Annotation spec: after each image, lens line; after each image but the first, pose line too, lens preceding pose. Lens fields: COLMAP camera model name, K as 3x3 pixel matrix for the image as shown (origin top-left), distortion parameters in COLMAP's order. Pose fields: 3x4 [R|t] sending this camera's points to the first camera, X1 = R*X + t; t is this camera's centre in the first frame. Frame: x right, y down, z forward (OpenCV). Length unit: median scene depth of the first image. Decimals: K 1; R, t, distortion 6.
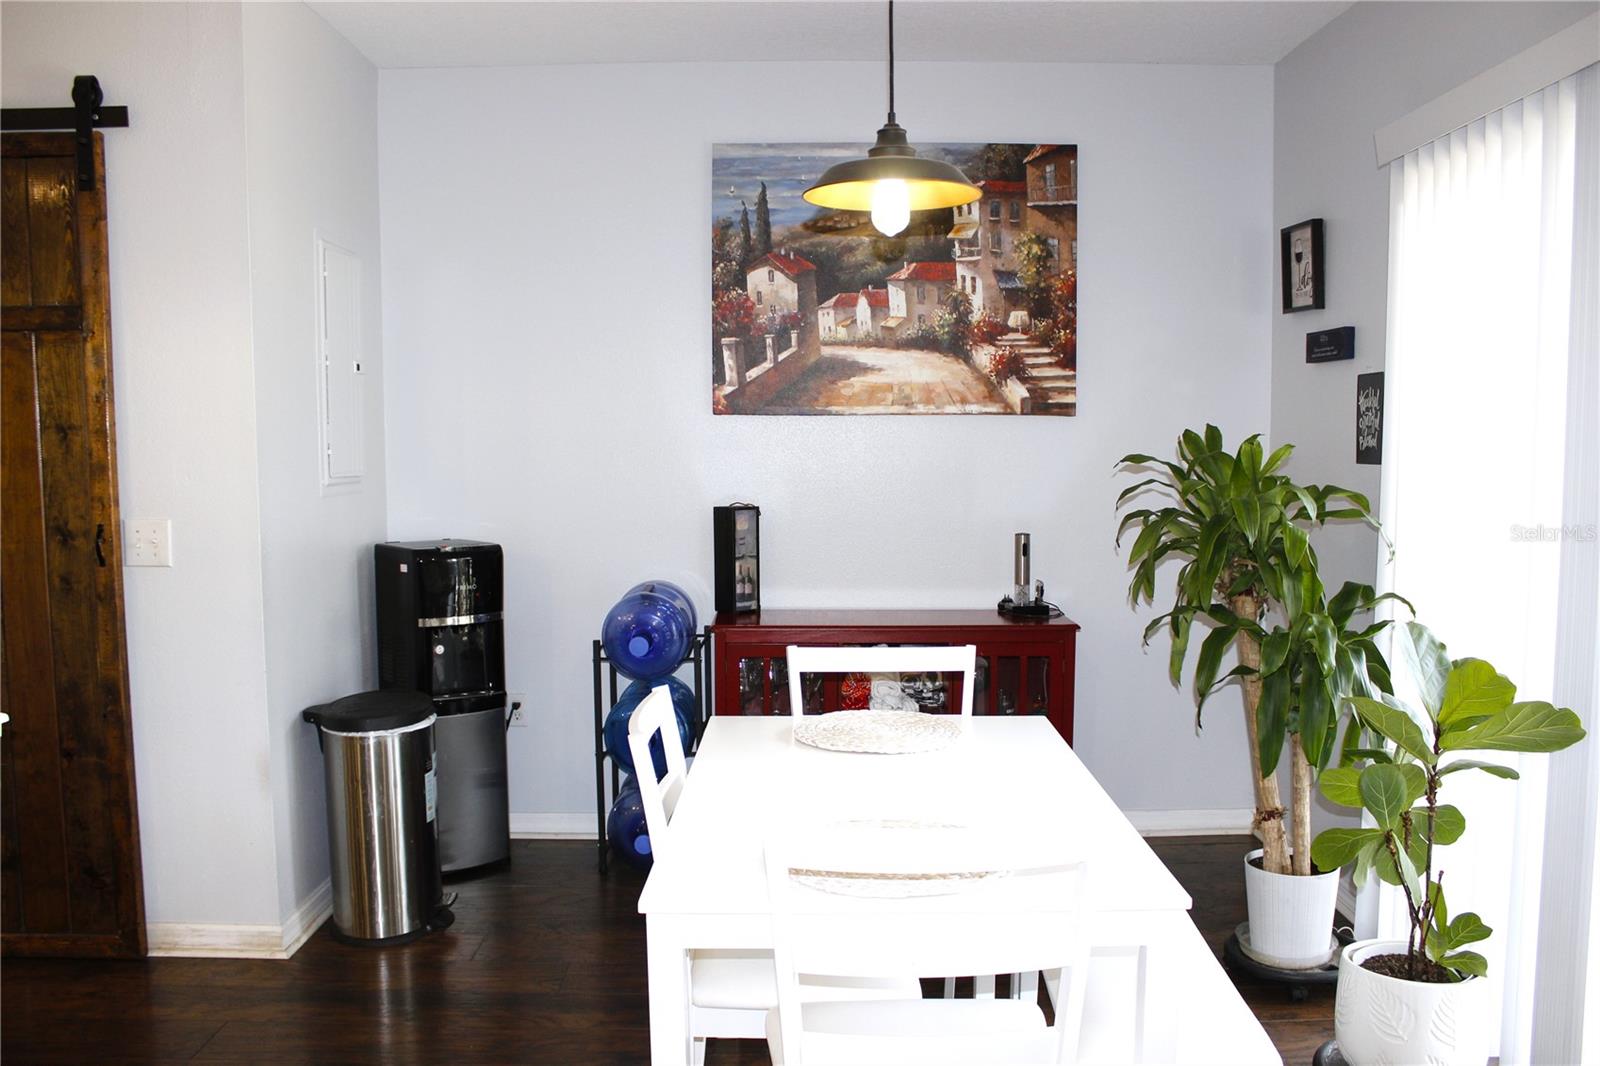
lens RADIAL K [[1350.7, 0, 803.6], [0, 1350.7, 553.8], [0, 0, 1]] dist [-0.156447, 0.116446]
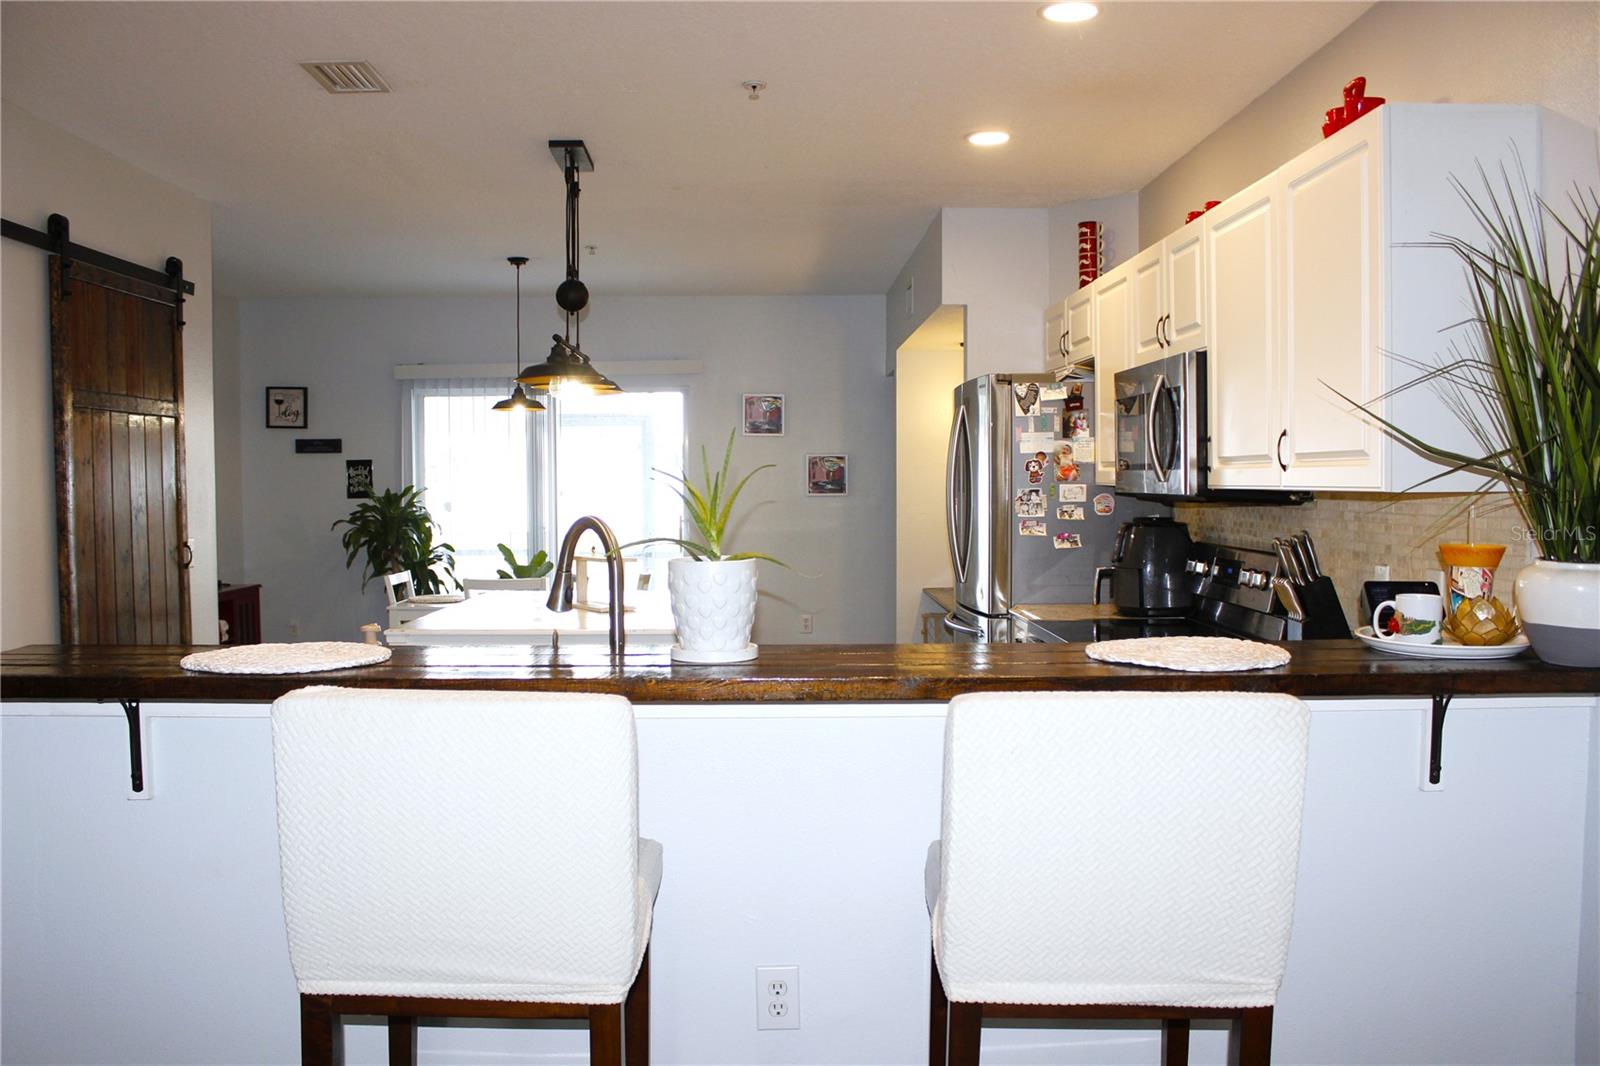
lens RADIAL K [[1324.0, 0, 793.9], [0, 1324.0, 551.9], [0, 0, 1]] dist [-0.161440, 0.132892]
pose [[-0.003459, -0.049391, 0.998774, -1.594428], [0.097613, 0.993993, 0.049492, -0.011940], [-0.995218, 0.097665, 0.001383, 0.207320]]
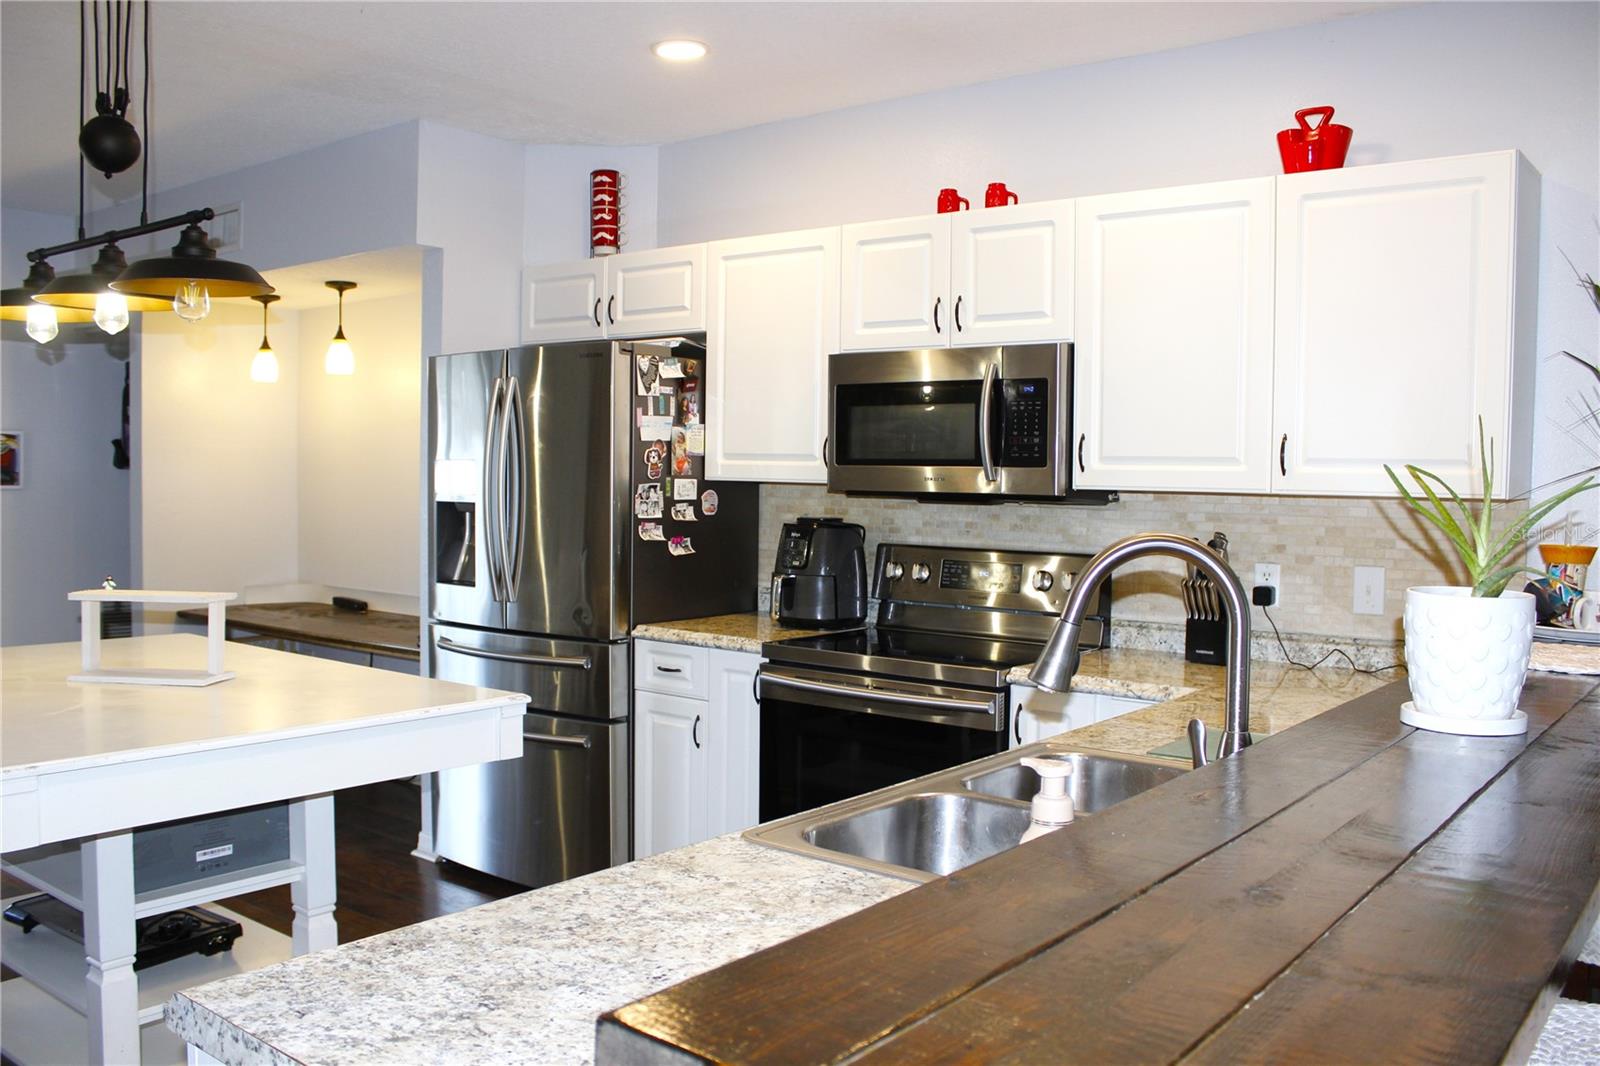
lens RADIAL K [[1324.0, 0, 793.9], [0, 1324.0, 551.9], [0, 0, 1]] dist [-0.161440, 0.132892]
pose [[-0.778301, -0.042908, 0.626423, -1.133990], [0.046581, 0.990967, 0.125753, -0.055030], [-0.626161, 0.127053, -0.769272, 0.661654]]
